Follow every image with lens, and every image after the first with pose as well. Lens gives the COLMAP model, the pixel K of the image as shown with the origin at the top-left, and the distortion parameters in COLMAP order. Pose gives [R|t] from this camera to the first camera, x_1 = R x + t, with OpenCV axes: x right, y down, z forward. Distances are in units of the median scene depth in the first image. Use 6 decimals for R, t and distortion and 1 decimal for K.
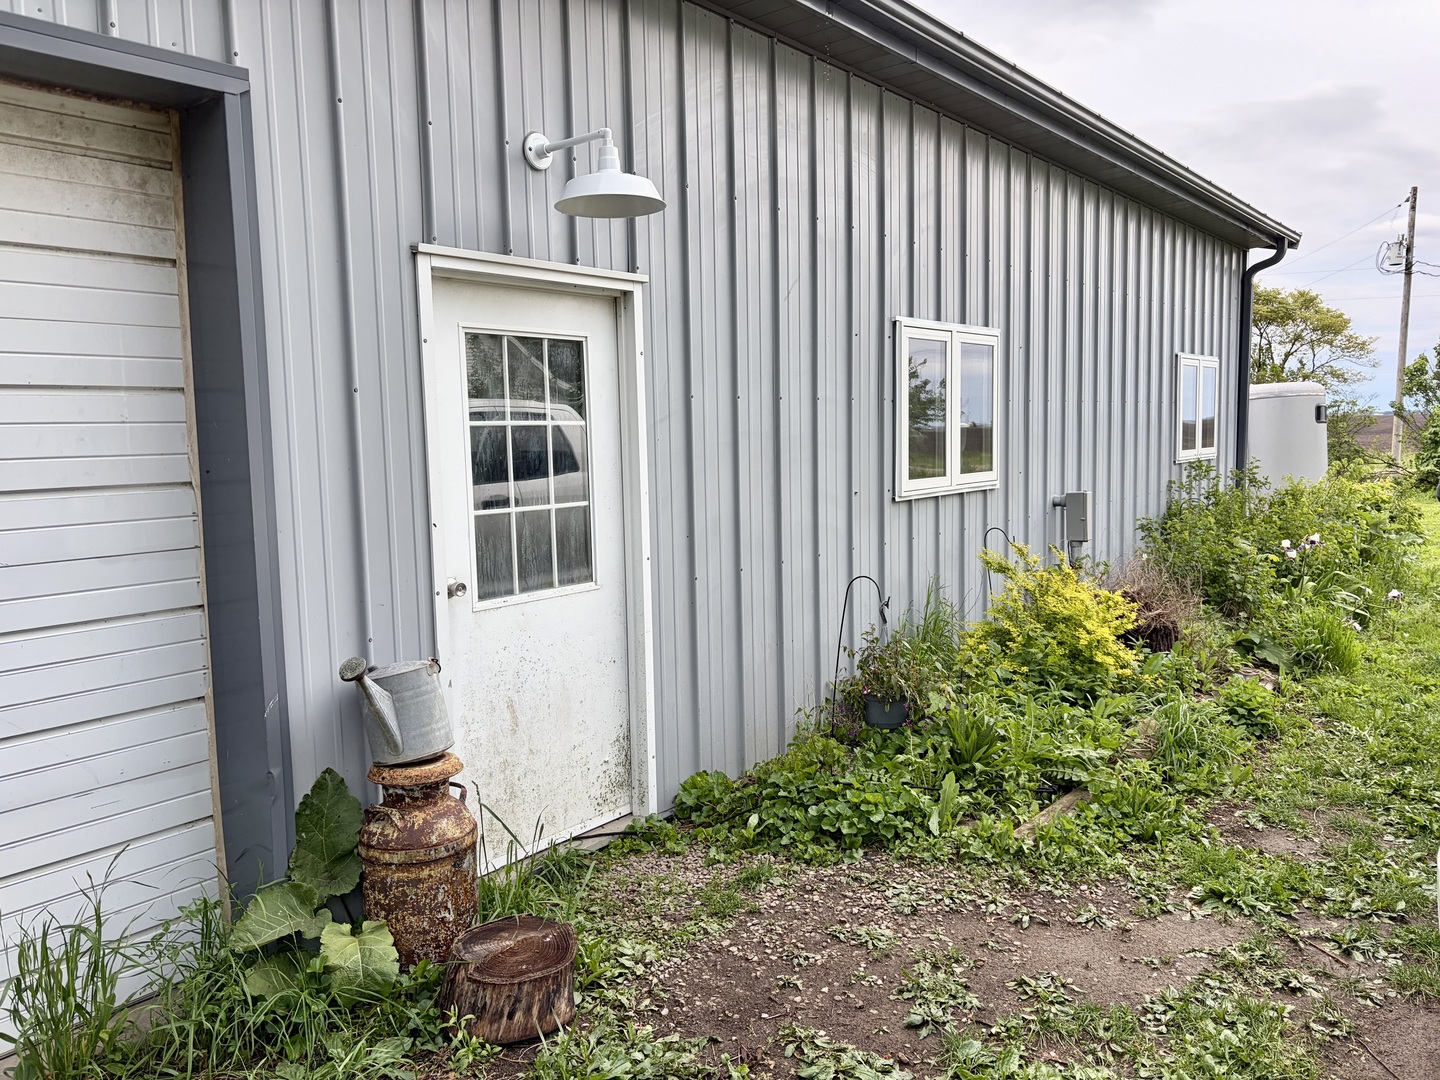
lens RADIAL K [[1087.6, 0, 719.1], [0, 1087.6, 535.8], [0, 0, 1]] dist [0.055150, -0.060955]
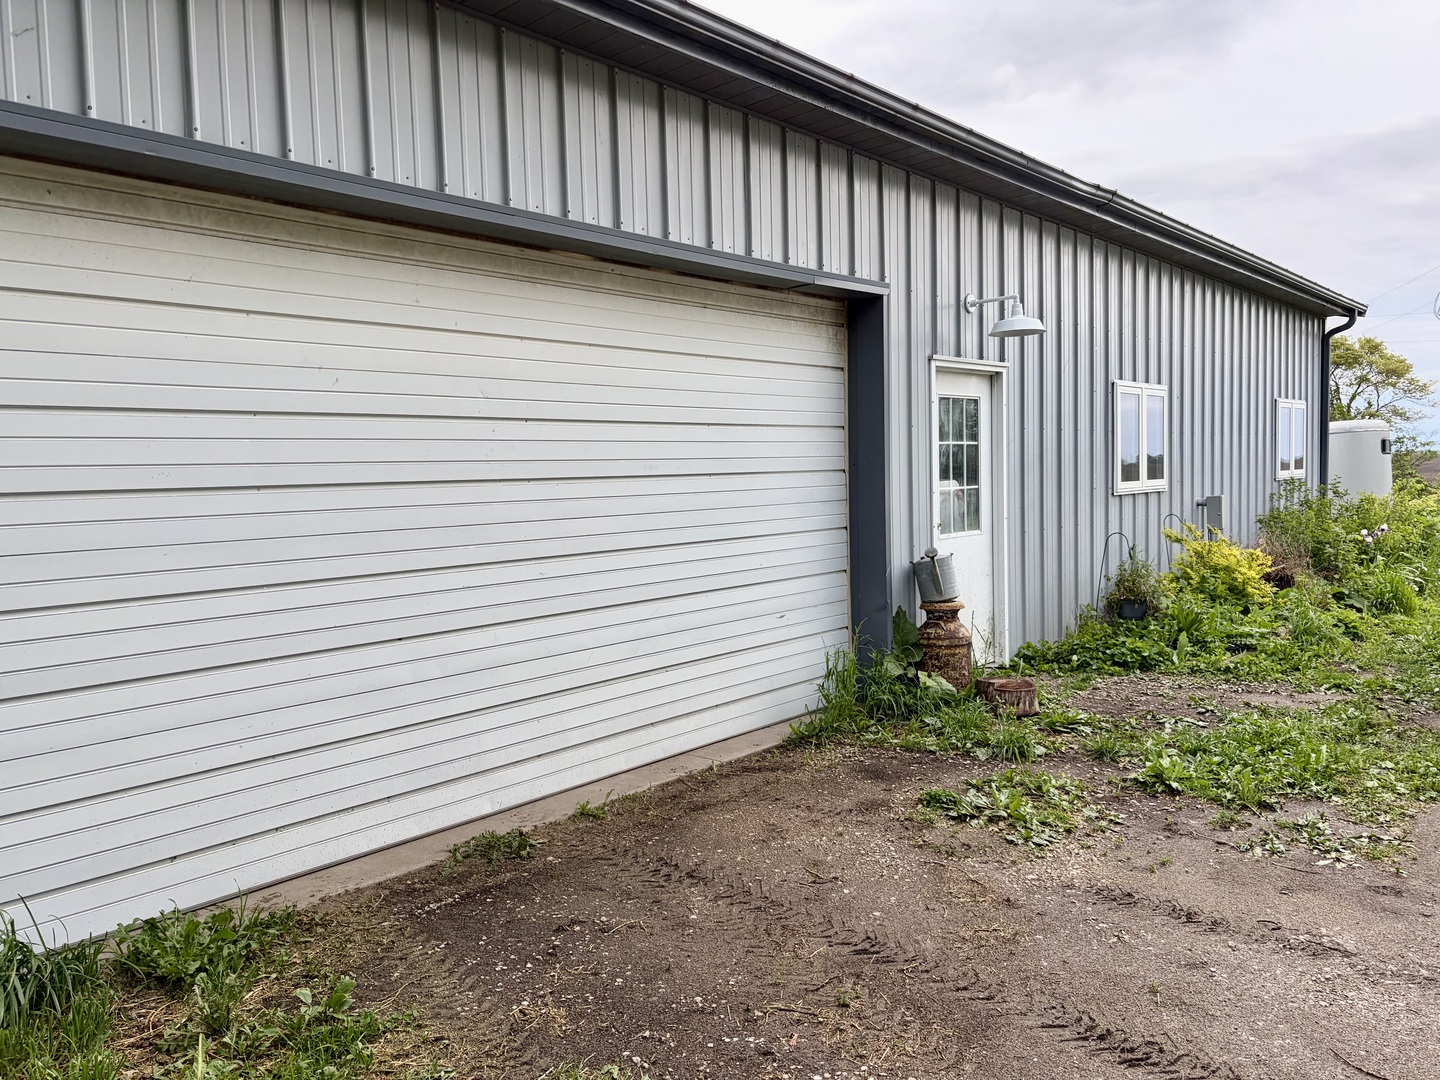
lens RADIAL K [[1087.6, 0, 723.2], [0, 1087.6, 545.6], [0, 0, 1]] dist [0.055150, -0.060955]
pose [[0.999056, -0.004956, -0.043152, -0.334612], [0.003587, 0.999490, -0.031742, 0.089610], [0.043287, 0.031557, 0.998564, -0.608187]]
